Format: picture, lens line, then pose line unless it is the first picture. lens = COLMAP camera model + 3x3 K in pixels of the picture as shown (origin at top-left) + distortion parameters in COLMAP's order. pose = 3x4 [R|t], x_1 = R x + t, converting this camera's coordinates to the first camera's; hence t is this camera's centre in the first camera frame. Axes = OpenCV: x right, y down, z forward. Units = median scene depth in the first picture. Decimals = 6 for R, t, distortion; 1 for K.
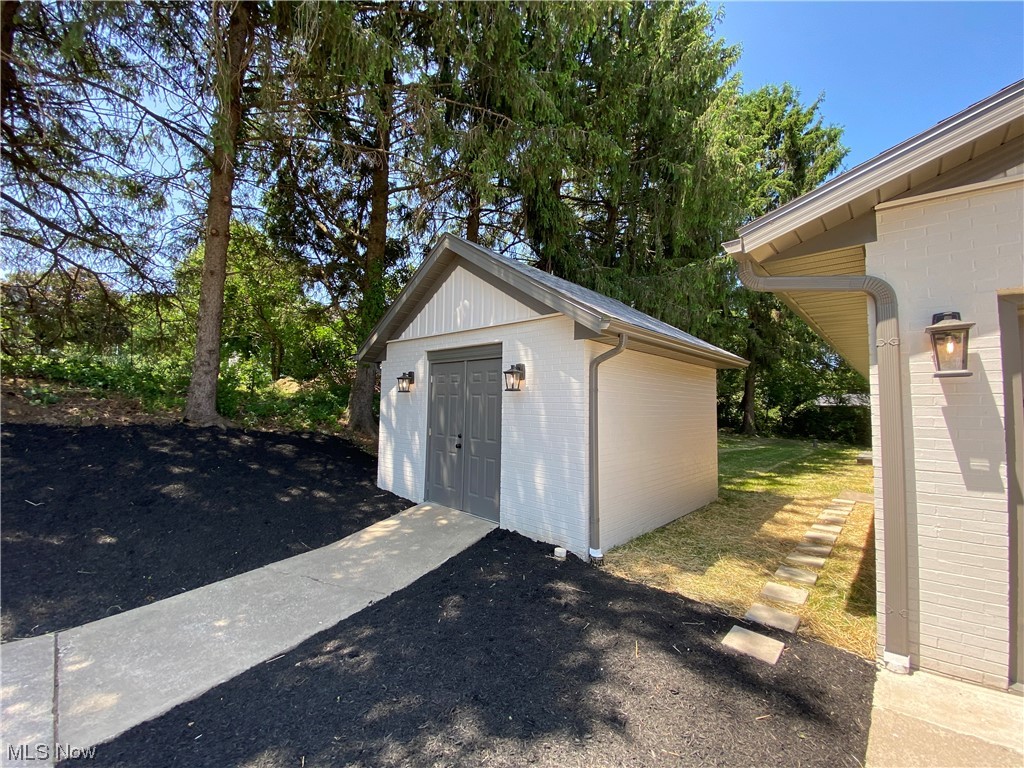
lens RADIAL K [[415.2, 0, 518.5], [0, 415.2, 384.4], [0, 0, 1]] dist [0.003790, -0.000058]
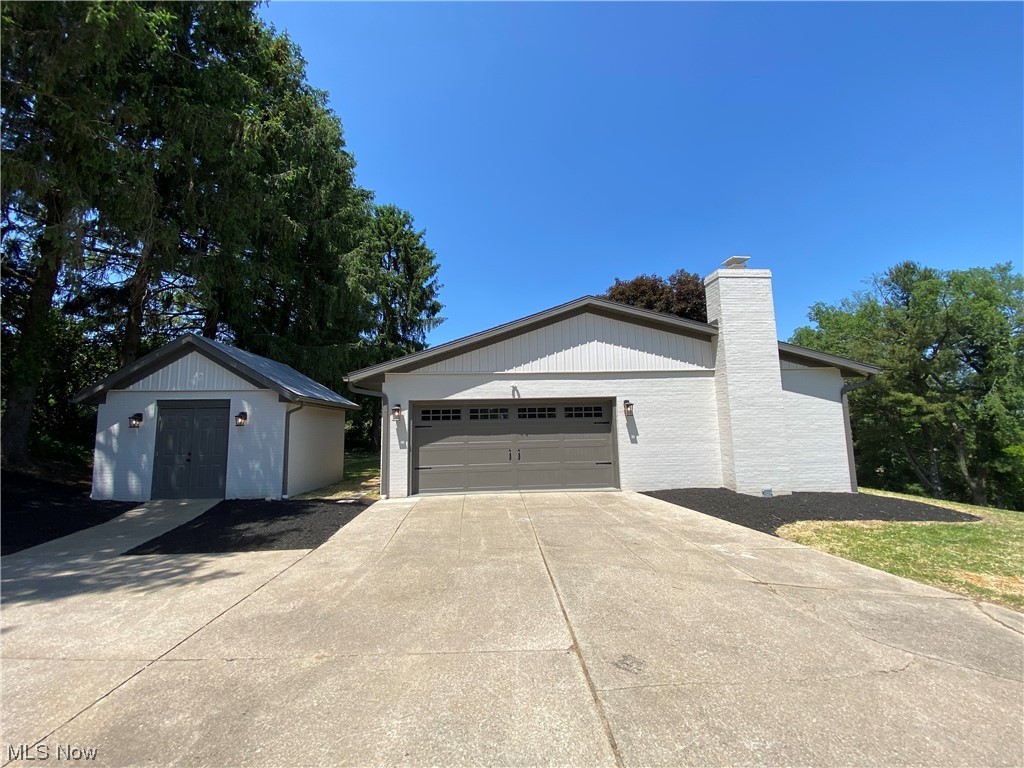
lens RADIAL K [[415.2, 0, 518.7], [0, 415.2, 385.7], [0, 0, 1]] dist [0.003790, -0.000058]
pose [[0.690444, 0.049387, 0.721698, -0.448858], [-0.004625, 0.997948, -0.063867, -0.044504], [-0.723371, 0.040759, 0.689255, -1.118264]]
